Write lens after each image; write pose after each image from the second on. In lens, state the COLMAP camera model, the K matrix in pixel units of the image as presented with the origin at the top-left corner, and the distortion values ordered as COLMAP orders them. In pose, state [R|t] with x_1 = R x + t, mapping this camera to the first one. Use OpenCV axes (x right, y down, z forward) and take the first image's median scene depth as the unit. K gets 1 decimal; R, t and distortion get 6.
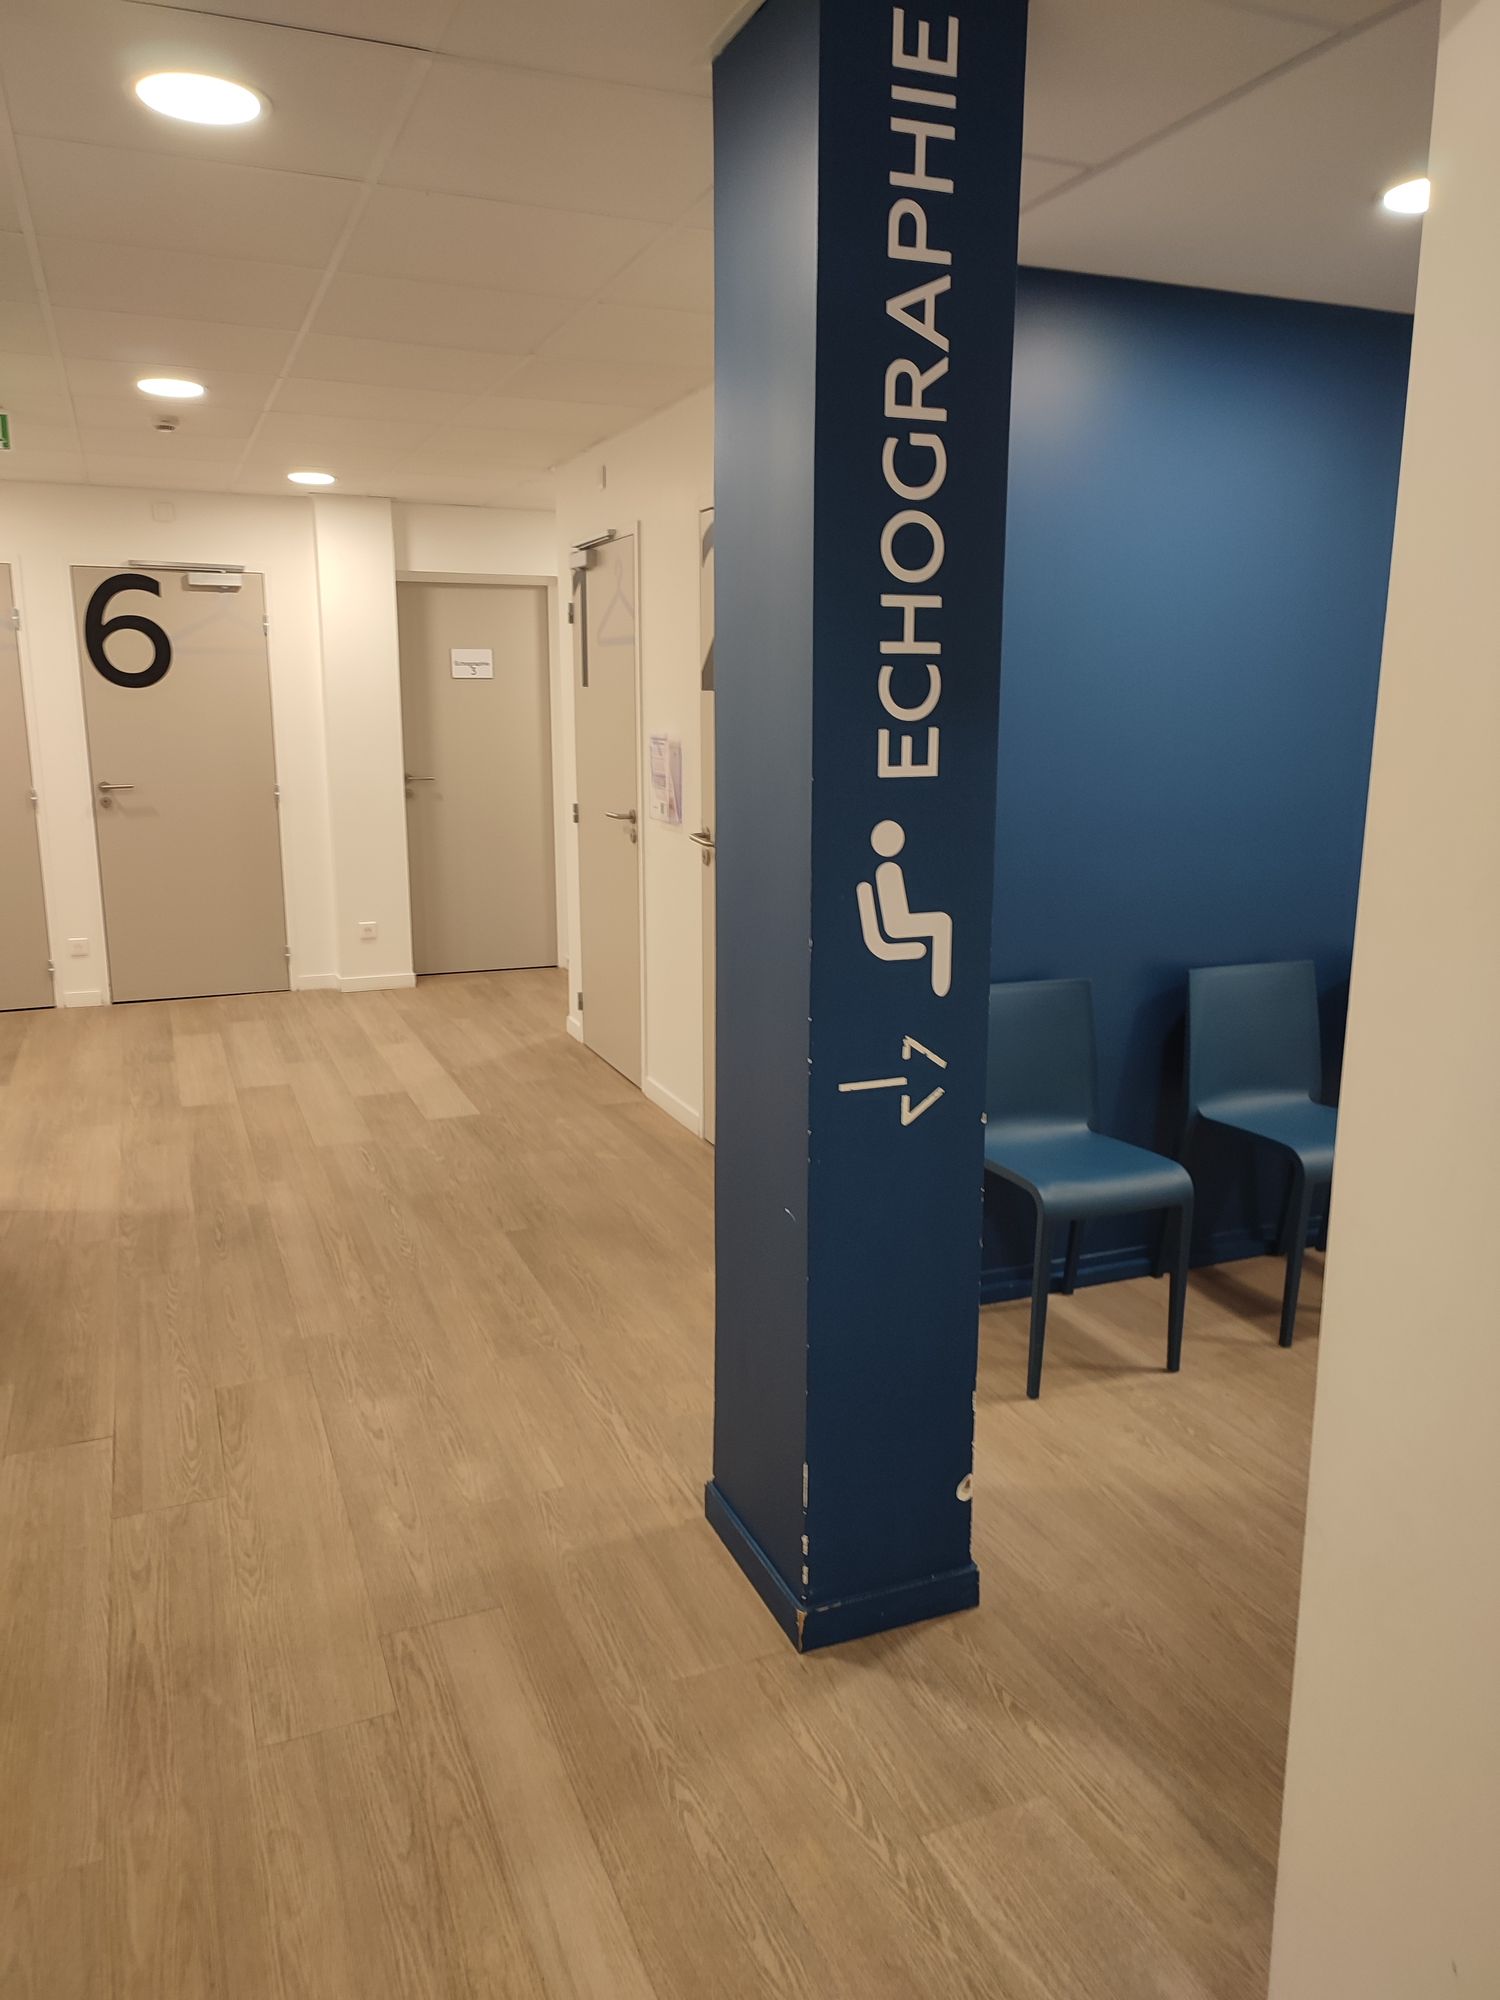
lens RADIAL K [[1450.4, 0, 751.1], [0, 1450.4, 1011.3], [0, 0, 1]] dist [0.013688, 0.003948]
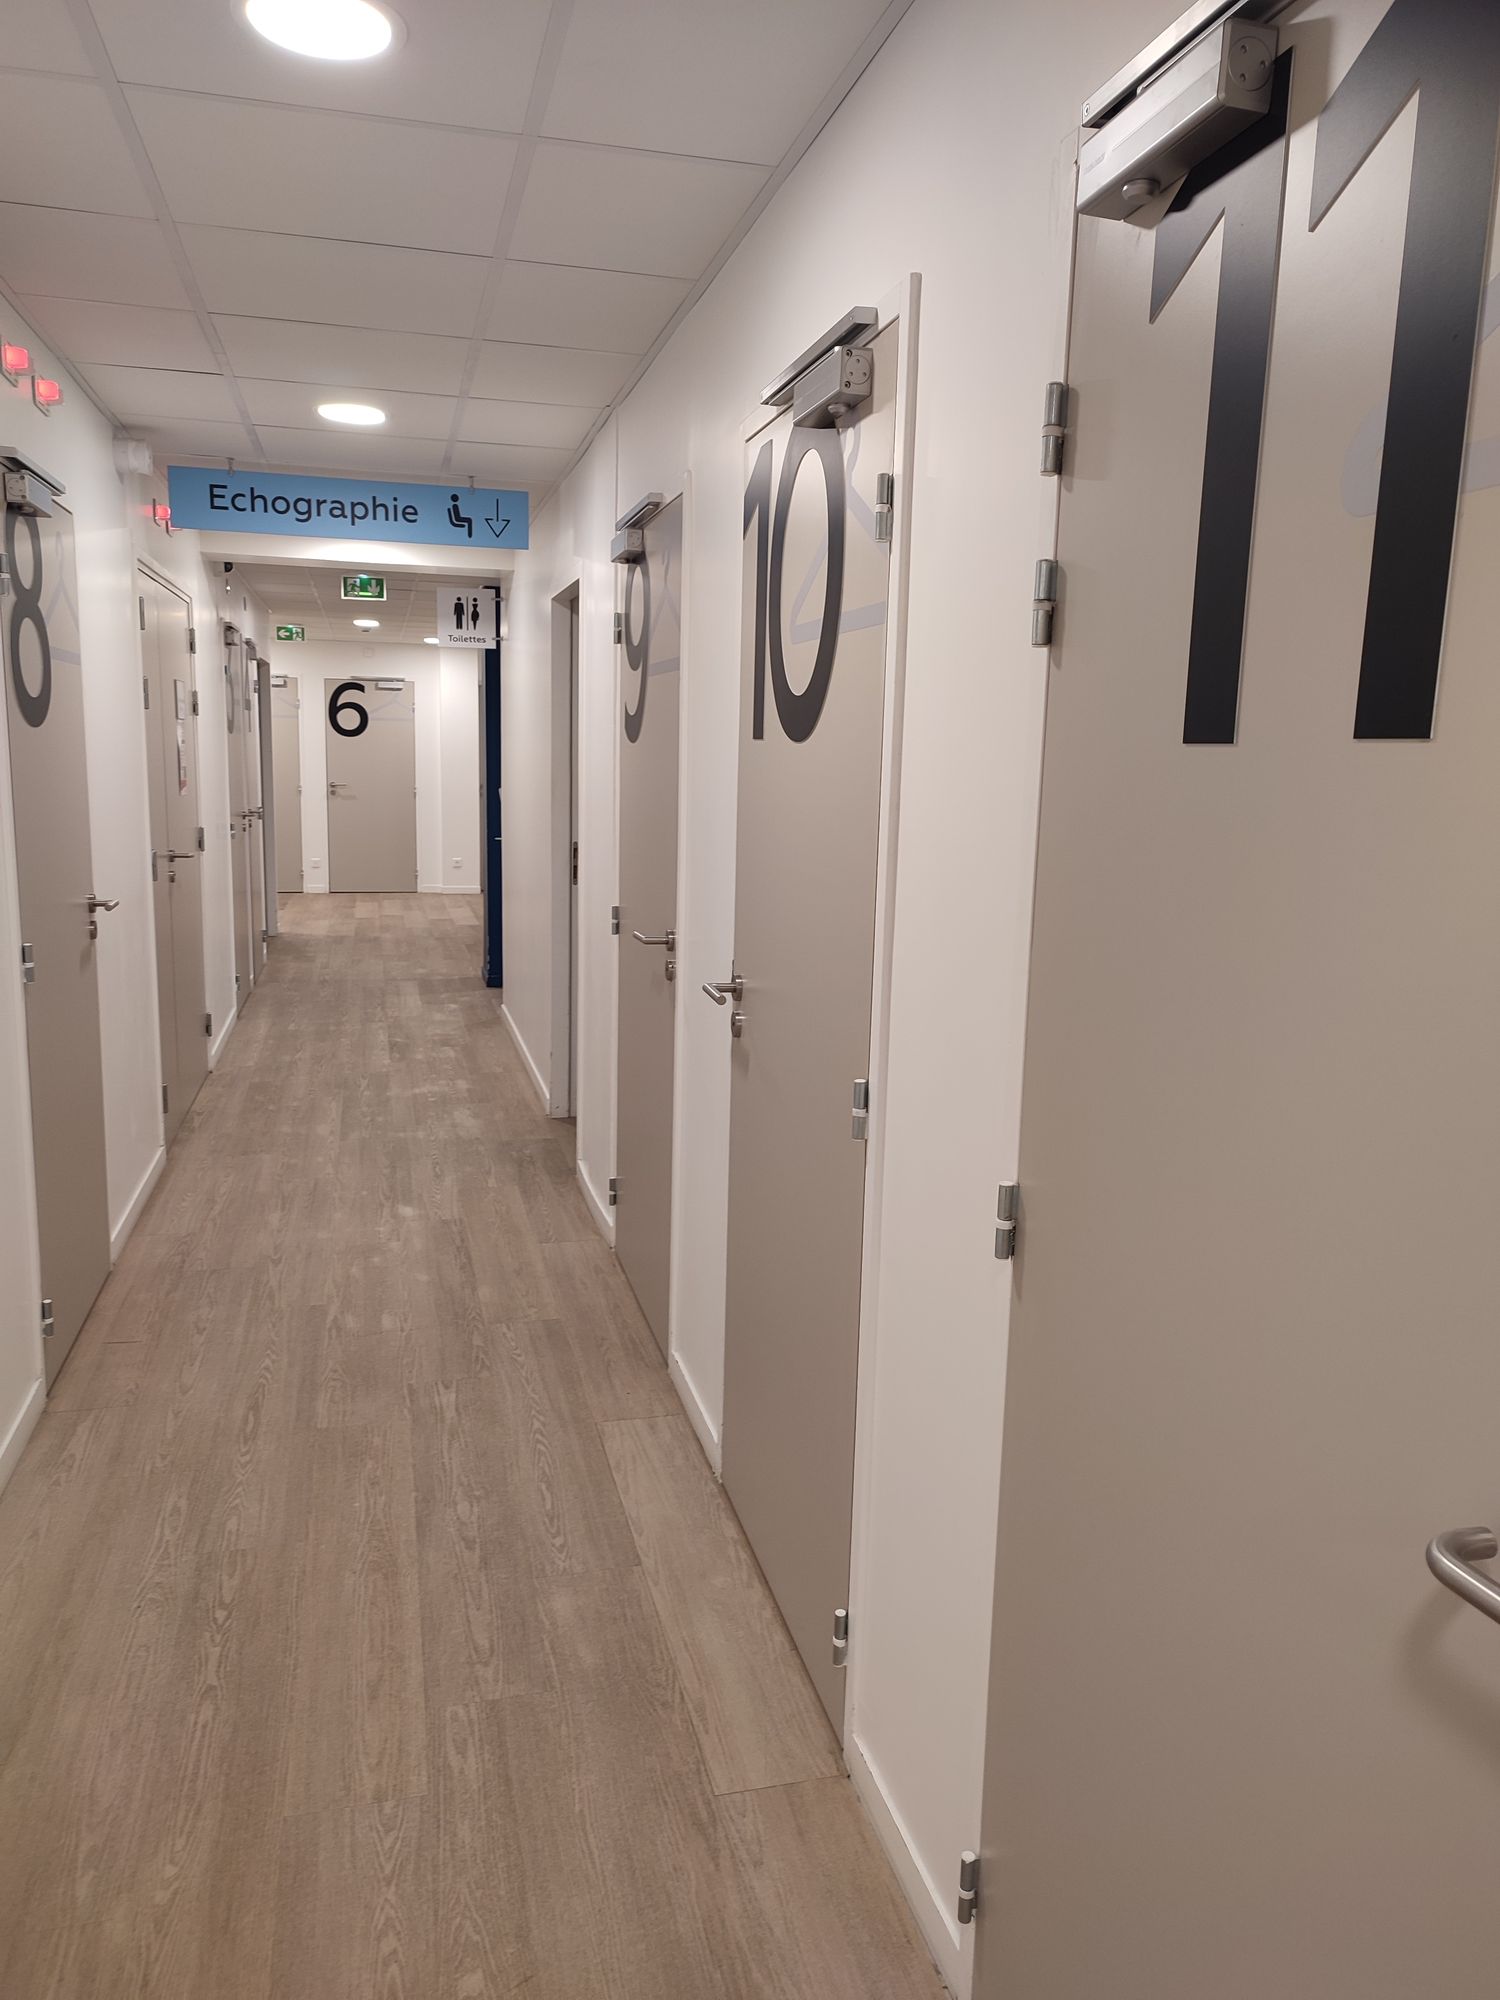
lens RADIAL K [[1450.4, 0, 750.1], [0, 1450.4, 993.6], [0, 0, 1]] dist [0.013688, 0.003948]
pose [[0.989971, 0.043777, -0.134318, 0.422325], [-0.050158, 0.997750, -0.044497, 0.200013], [0.132067, 0.050788, 0.989939, -0.926187]]
